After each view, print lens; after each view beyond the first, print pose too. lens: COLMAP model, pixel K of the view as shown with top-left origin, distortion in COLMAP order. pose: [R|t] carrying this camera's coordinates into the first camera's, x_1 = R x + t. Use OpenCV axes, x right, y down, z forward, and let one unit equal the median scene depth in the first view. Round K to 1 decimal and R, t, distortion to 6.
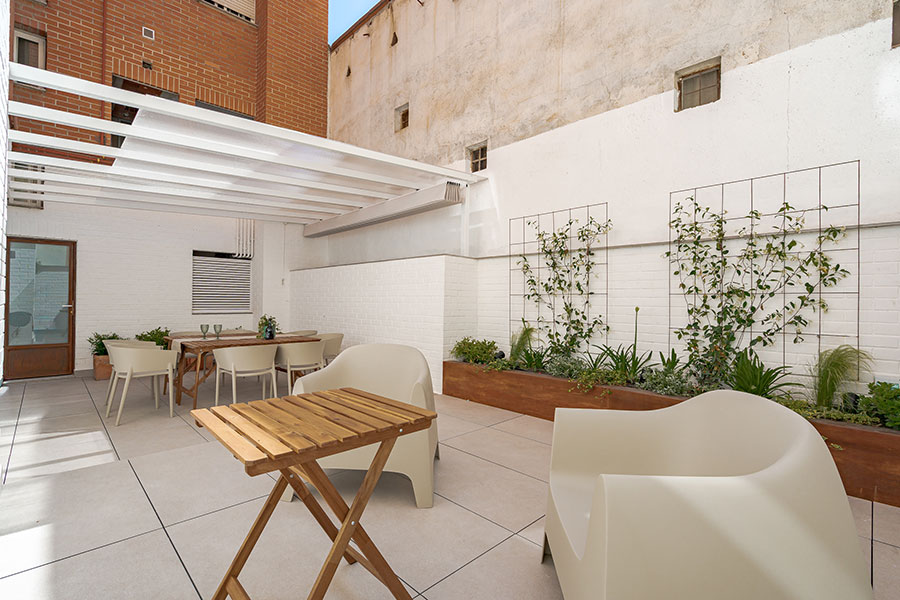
lens RADIAL K [[414.3, 0, 447.8], [0, 414.3, 296.0], [0, 0, 1]] dist [0.000842, 0.000781]
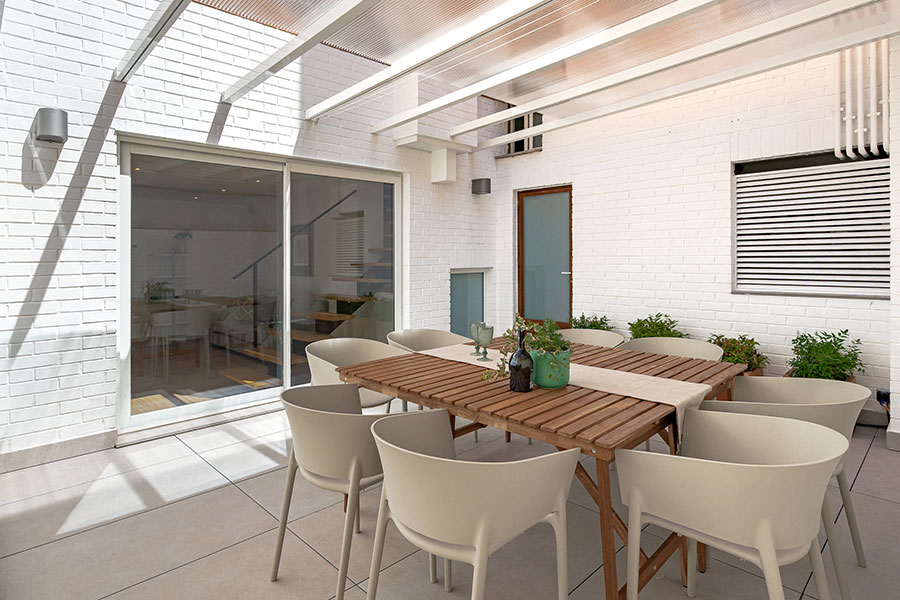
lens RADIAL K [[494.4, 0, 448.8], [0, 494.4, 261.5], [0, 0, 1]] dist [0.000442, 0.000315]
pose [[0.006053, -0.012400, -0.999905, -0.032916], [0.013718, 0.999830, -0.012316, 0.011173], [0.999888, -0.013642, 0.006222, 0.759358]]
